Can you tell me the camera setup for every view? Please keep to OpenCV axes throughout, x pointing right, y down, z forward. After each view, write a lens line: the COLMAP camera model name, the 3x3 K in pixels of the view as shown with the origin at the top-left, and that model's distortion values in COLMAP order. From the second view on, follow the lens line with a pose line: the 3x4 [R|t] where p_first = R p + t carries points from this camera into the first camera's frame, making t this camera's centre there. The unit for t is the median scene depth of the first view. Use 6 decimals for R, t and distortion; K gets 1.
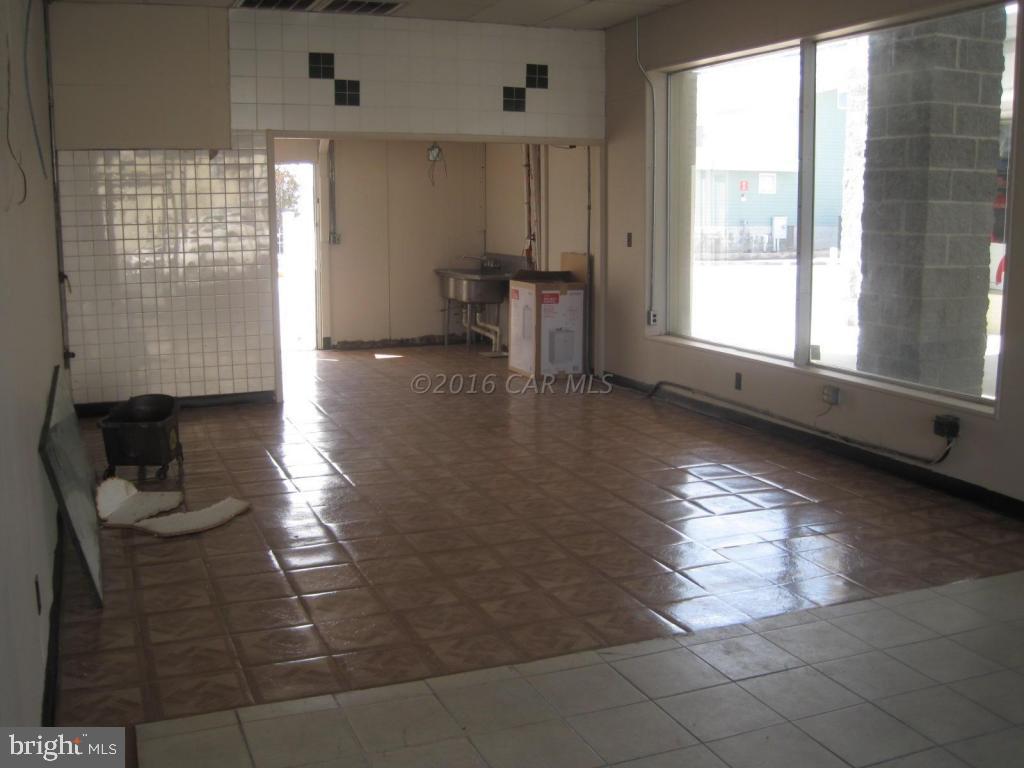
lens RADIAL K [[1055.5, 0, 512.0], [0, 1055.5, 384.0], [0, 0, 1]] dist [-0.177766, 0.137973]
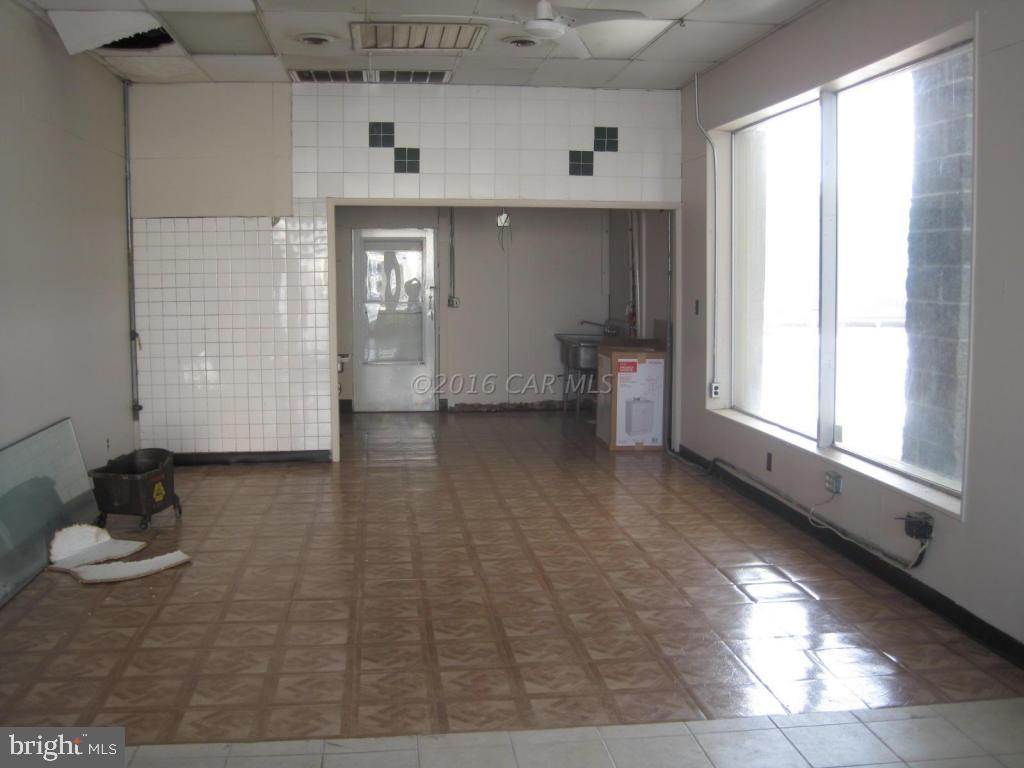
lens RADIAL K [[1055.5, 0, 512.0], [0, 1055.5, 384.0], [0, 0, 1]] dist [-0.177766, 0.137973]
pose [[0.965839, 0.027818, -0.257646, 0.217663], [-0.042711, 0.997713, -0.052390, -0.012615], [0.255599, 0.061604, 0.964818, 0.051019]]
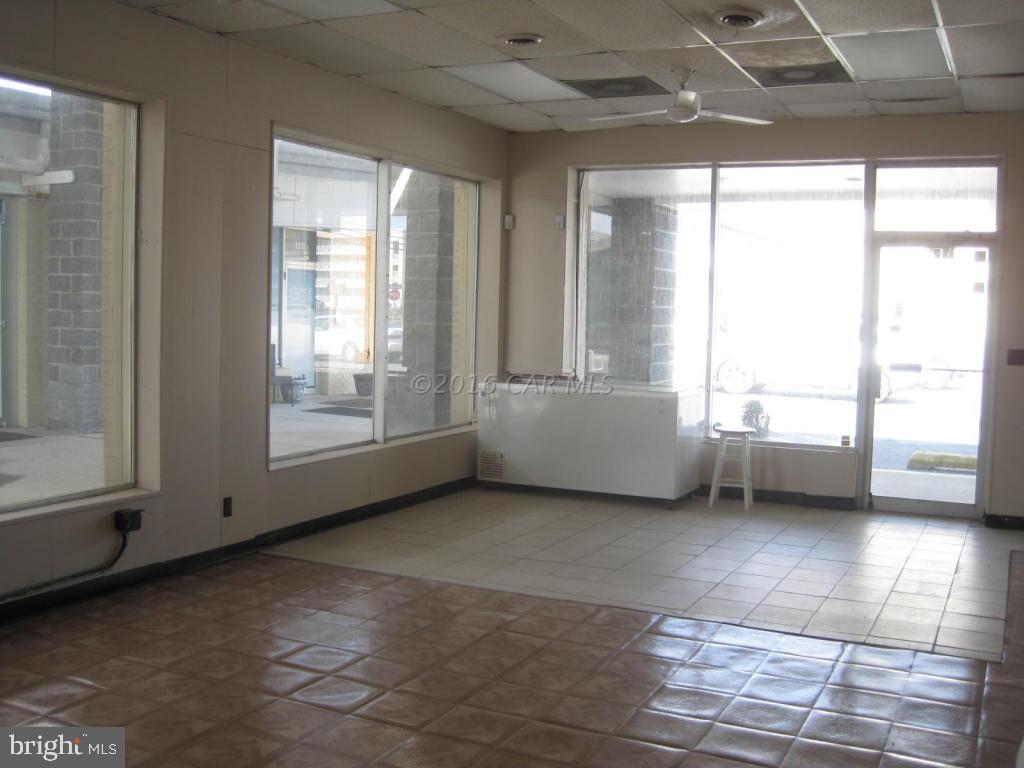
lens RADIAL K [[1055.5, 0, 512.0], [0, 1055.5, 384.0], [0, 0, 1]] dist [-0.177766, 0.137973]
pose [[-0.657164, -0.066383, 0.750818, -0.377128], [0.105794, 0.978130, 0.179078, -0.154608], [-0.746286, 0.197116, -0.635769, 0.920970]]
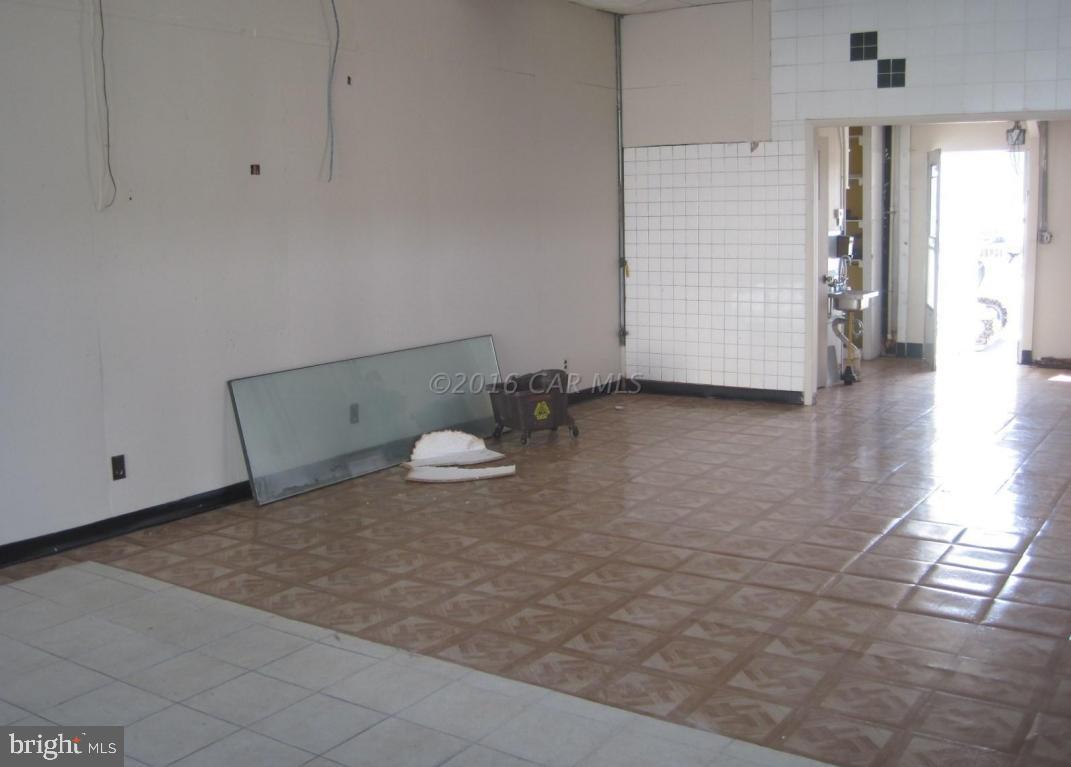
lens RADIAL K [[1110.7, 0, 535.3], [0, 1110.7, 353.9], [0, 0, 1]] dist [-0.141383, 0.031517]
pose [[0.561441, 0.098064, -0.821686, 0.478556], [-0.120627, 0.992046, 0.035973, -0.036508], [0.818678, 0.078921, 0.568804, 0.237405]]
